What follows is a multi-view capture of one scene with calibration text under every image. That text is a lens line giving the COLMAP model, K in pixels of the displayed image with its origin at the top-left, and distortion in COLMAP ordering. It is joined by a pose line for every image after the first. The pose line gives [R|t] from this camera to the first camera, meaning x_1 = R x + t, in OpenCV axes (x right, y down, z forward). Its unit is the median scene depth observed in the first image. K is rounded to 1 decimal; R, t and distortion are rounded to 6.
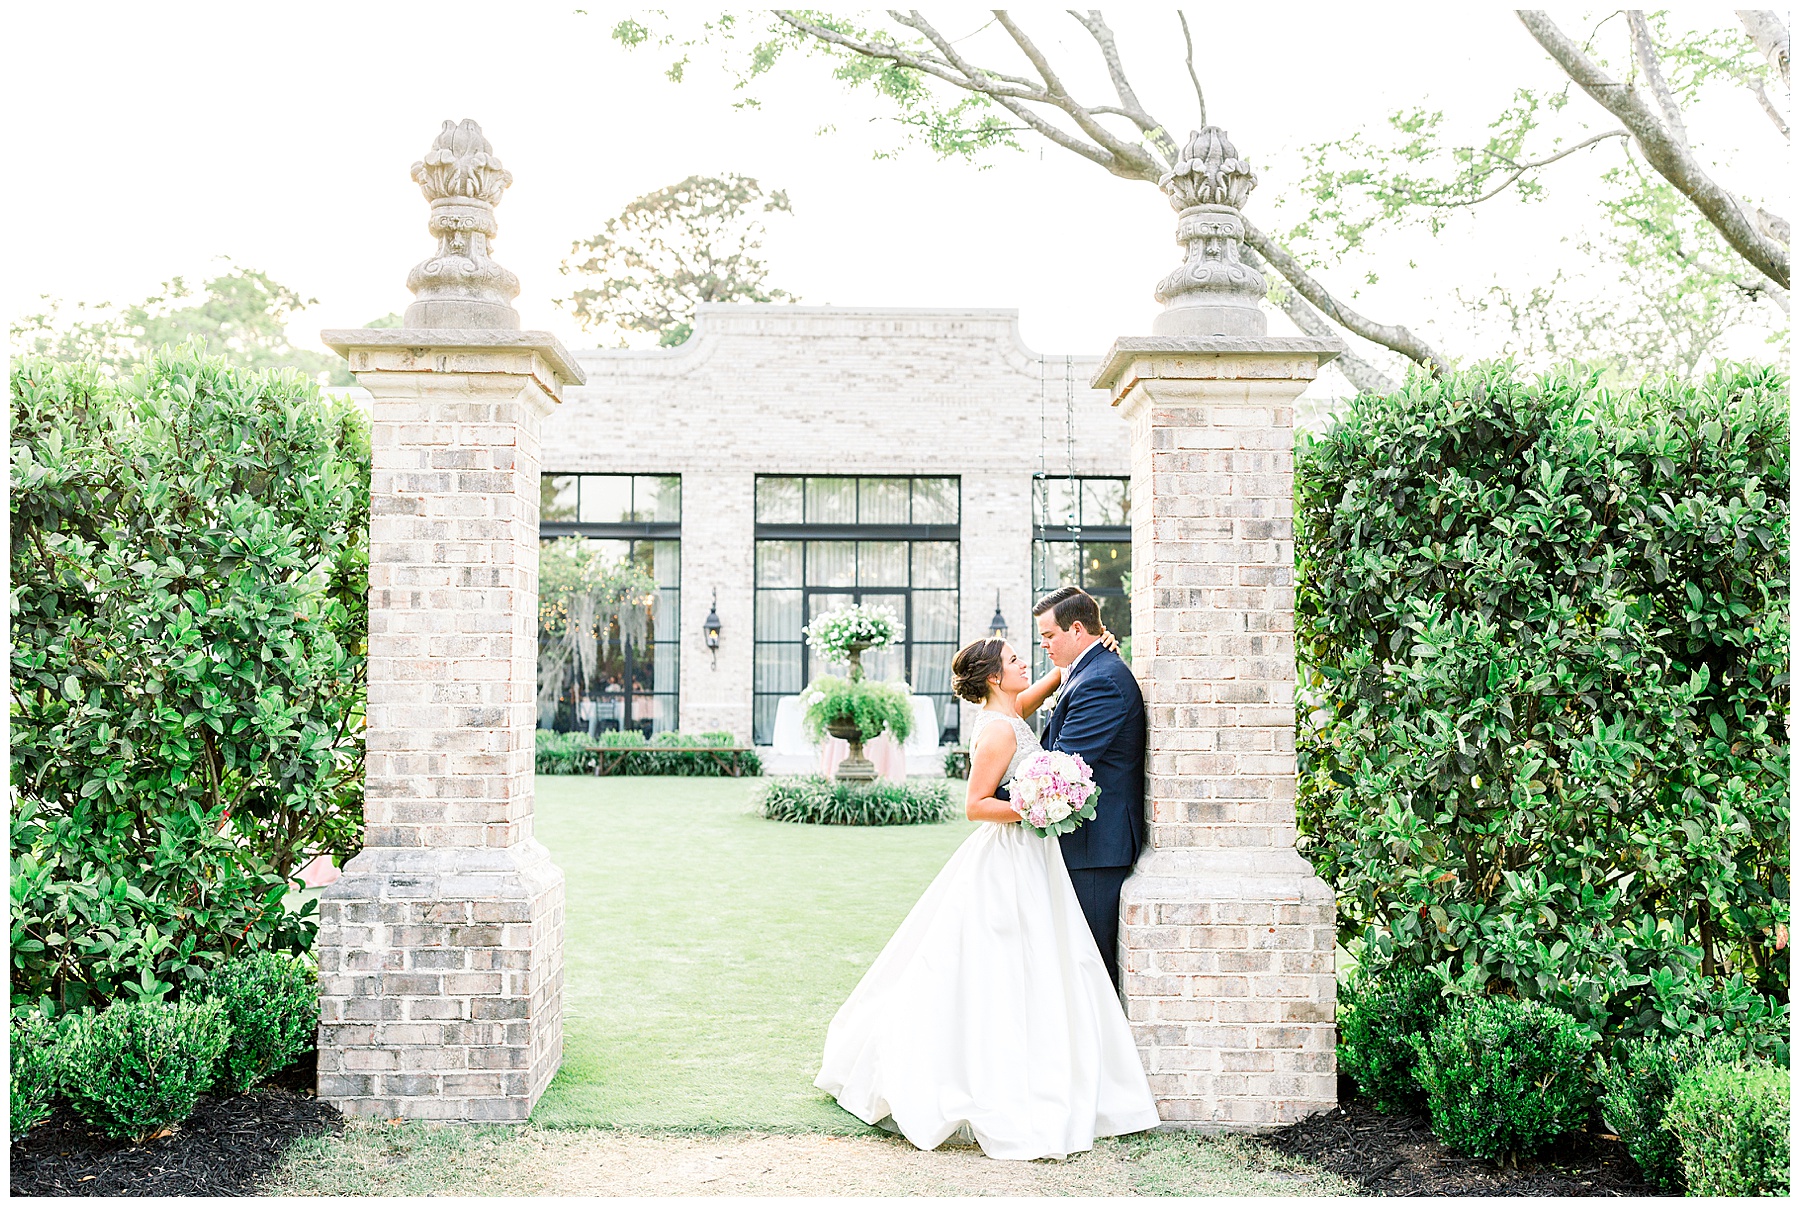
lens RADIAL K [[1919.7, 0, 900.0], [0, 1919.7, 603.5], [0, 0, 1]] dist [0.006088, -0.024471]
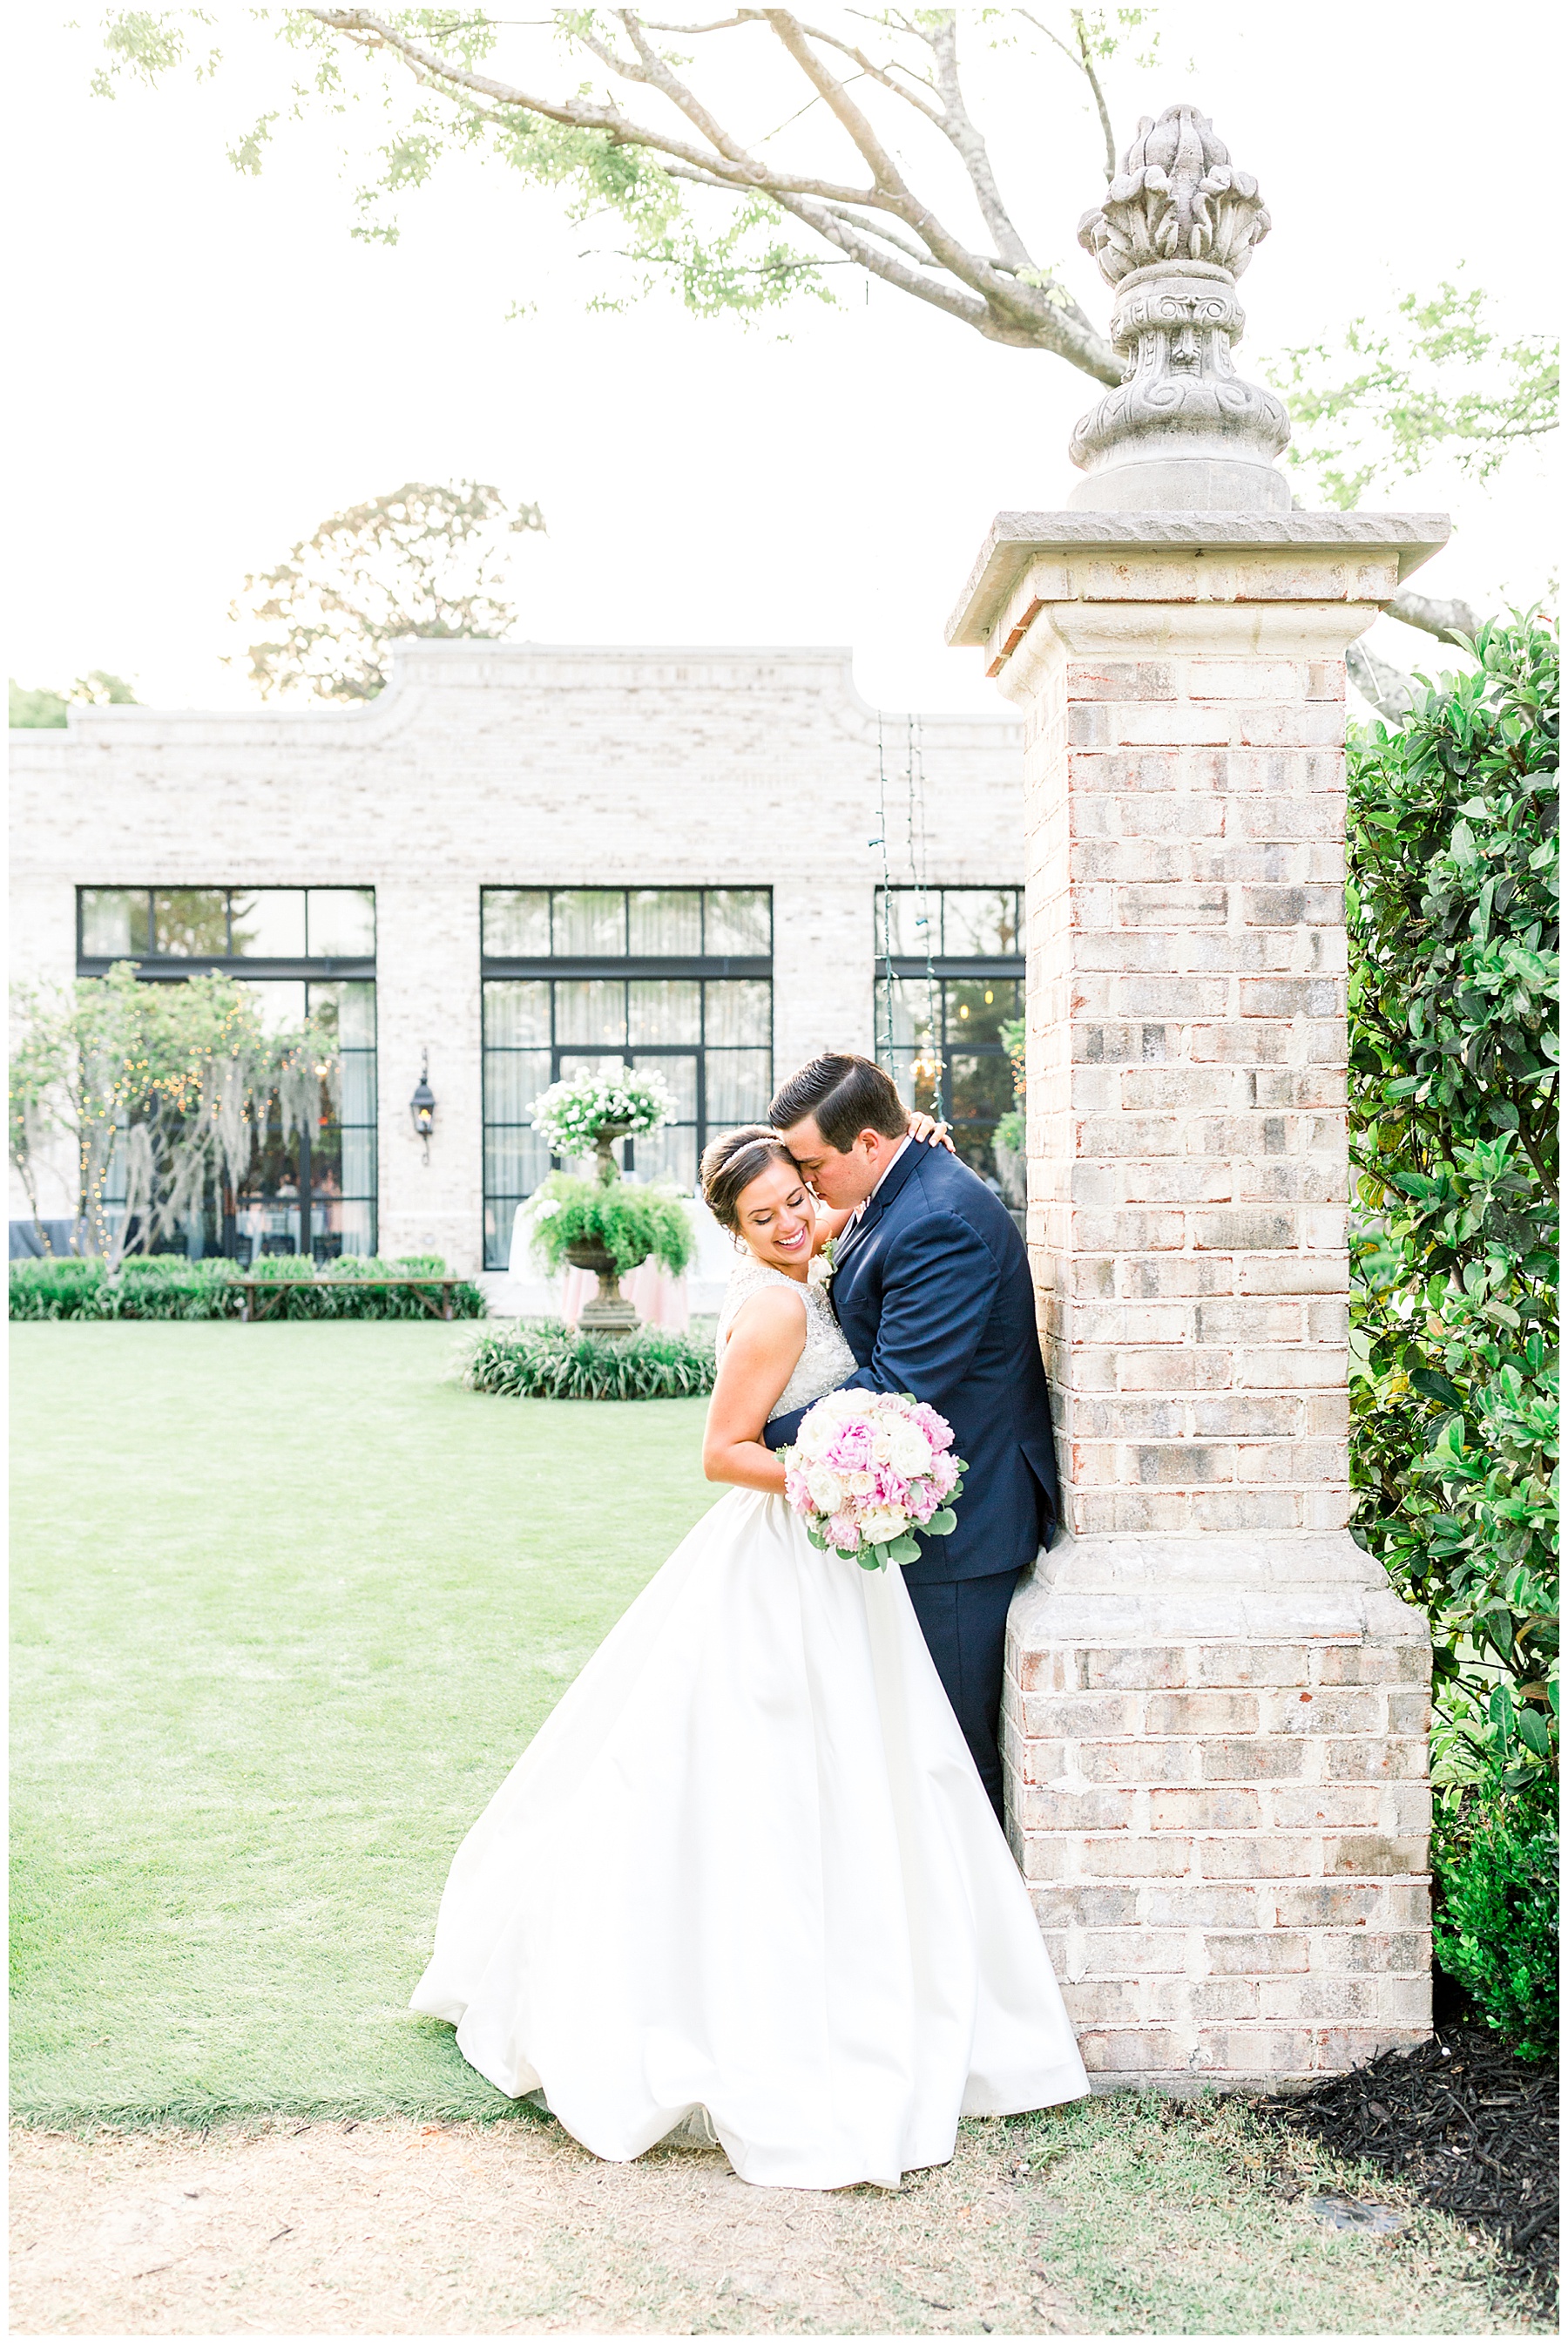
lens RADIAL K [[2454.7, 0, 781.2], [0, 2454.7, 1209.4], [0, 0, 1]] dist [0.007751, -0.016728]
pose [[0.999609, -0.010221, 0.026036, 0.023957], [0.008733, 0.998357, 0.056635, 0.002247], [-0.026572, -0.056385, 0.998055, 0.219738]]
